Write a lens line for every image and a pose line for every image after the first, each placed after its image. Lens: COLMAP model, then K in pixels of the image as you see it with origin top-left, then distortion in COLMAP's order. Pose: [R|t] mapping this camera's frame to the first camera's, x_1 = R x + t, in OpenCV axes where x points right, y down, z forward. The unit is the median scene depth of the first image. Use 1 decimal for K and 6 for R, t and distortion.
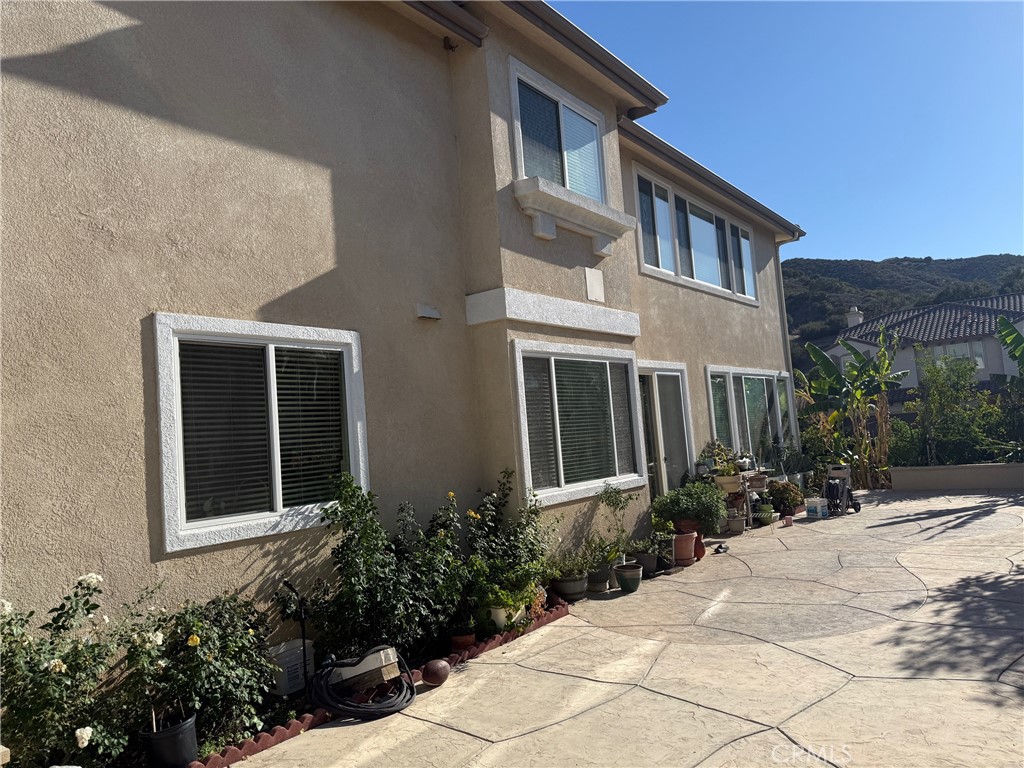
lens RADIAL K [[730.4, 0, 521.8], [0, 730.4, 386.7], [0, 0, 1]] dist [0.066359, -0.068636]
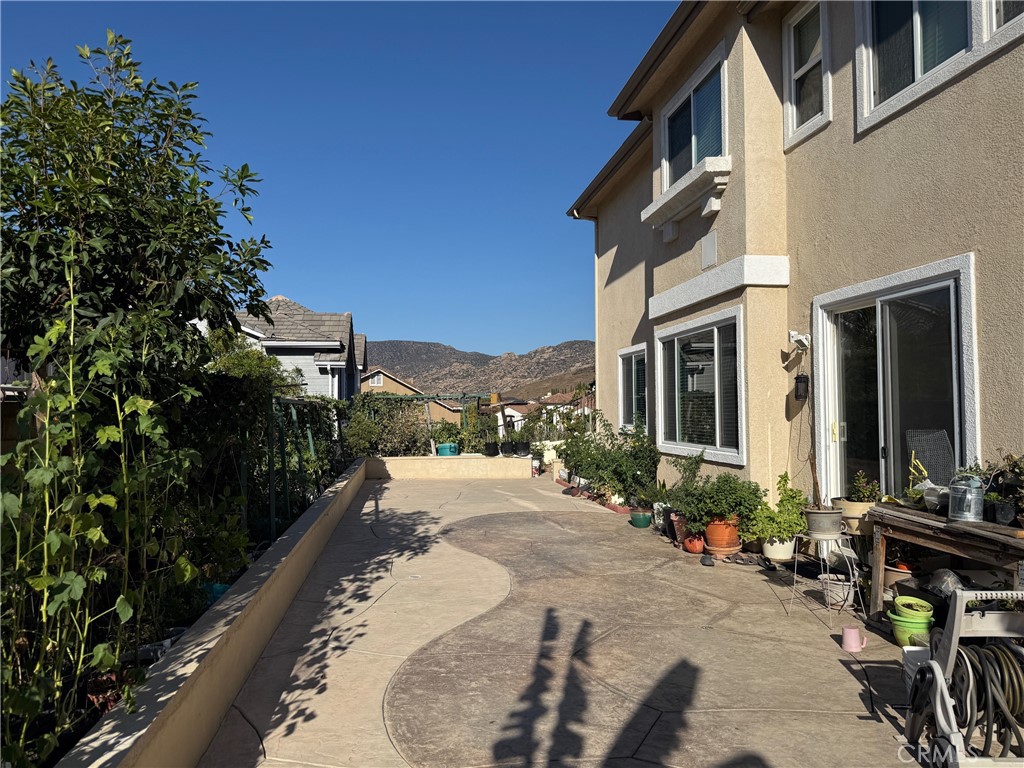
lens RADIAL K [[730.4, 0, 521.8], [0, 730.4, 386.7], [0, 0, 1]] dist [0.066359, -0.068636]
pose [[-0.695420, 0.066618, -0.715509, 1.043817], [0.124285, 0.991839, -0.028450, 0.044387], [0.707774, -0.108712, -0.698024, 1.559170]]
